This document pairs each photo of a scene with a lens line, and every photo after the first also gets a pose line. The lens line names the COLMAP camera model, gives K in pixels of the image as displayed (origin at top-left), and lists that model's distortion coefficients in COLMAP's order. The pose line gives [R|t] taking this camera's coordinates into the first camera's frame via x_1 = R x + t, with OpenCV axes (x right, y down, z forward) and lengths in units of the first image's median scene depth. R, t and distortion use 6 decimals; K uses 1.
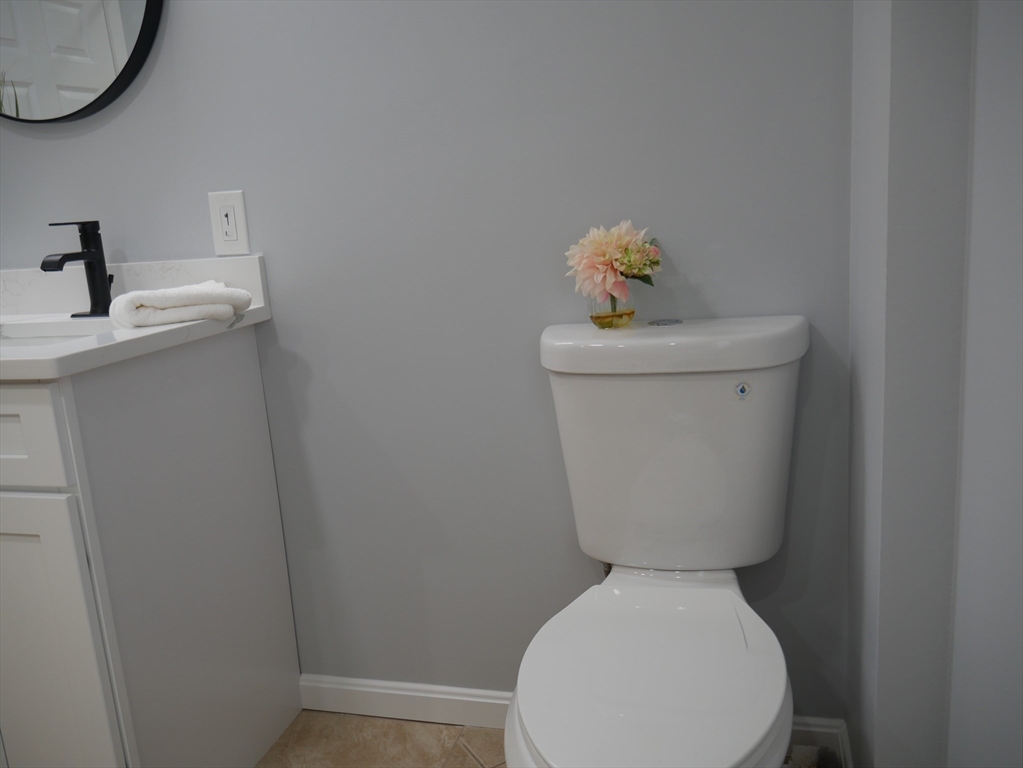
lens RADIAL K [[865.3, 0, 508.6], [0, 865.3, 384.8], [0, 0, 1]] dist [-0.030274, 0.021139]
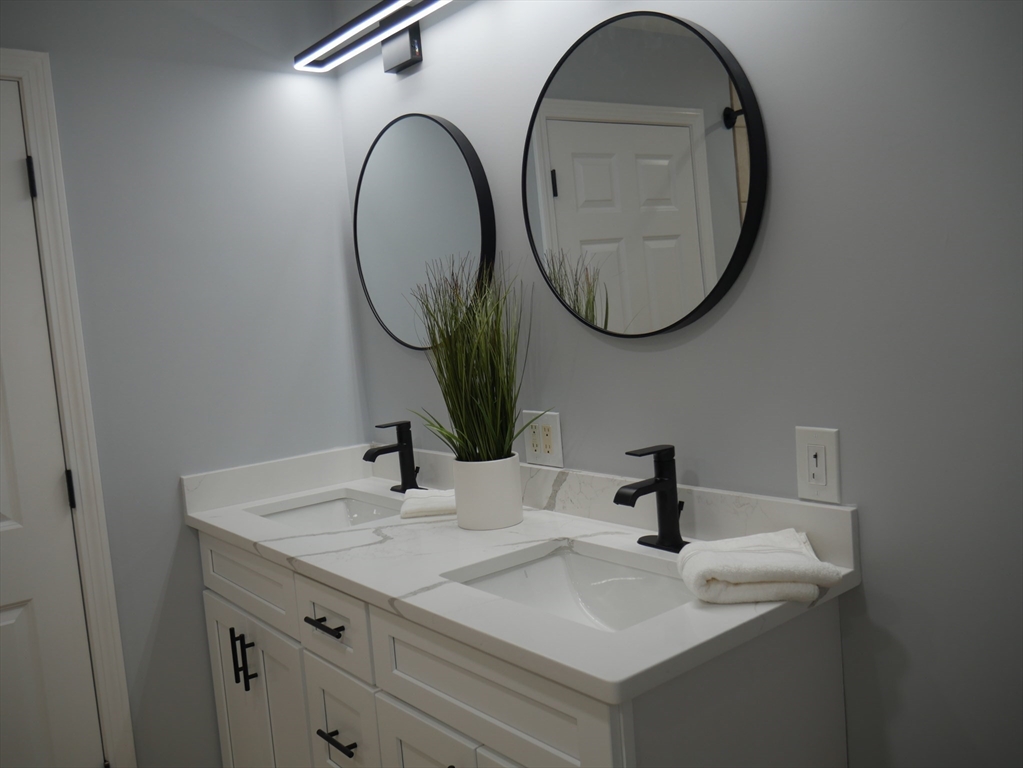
lens RADIAL K [[865.3, 0, 507.5], [0, 865.3, 383.8], [0, 0, 1]] dist [-0.030274, 0.021139]
pose [[0.814347, 0.048052, -0.578386, -0.087287], [-0.094724, 0.994208, -0.050770, -0.195018], [0.572596, 0.096132, 0.814182, 0.131216]]
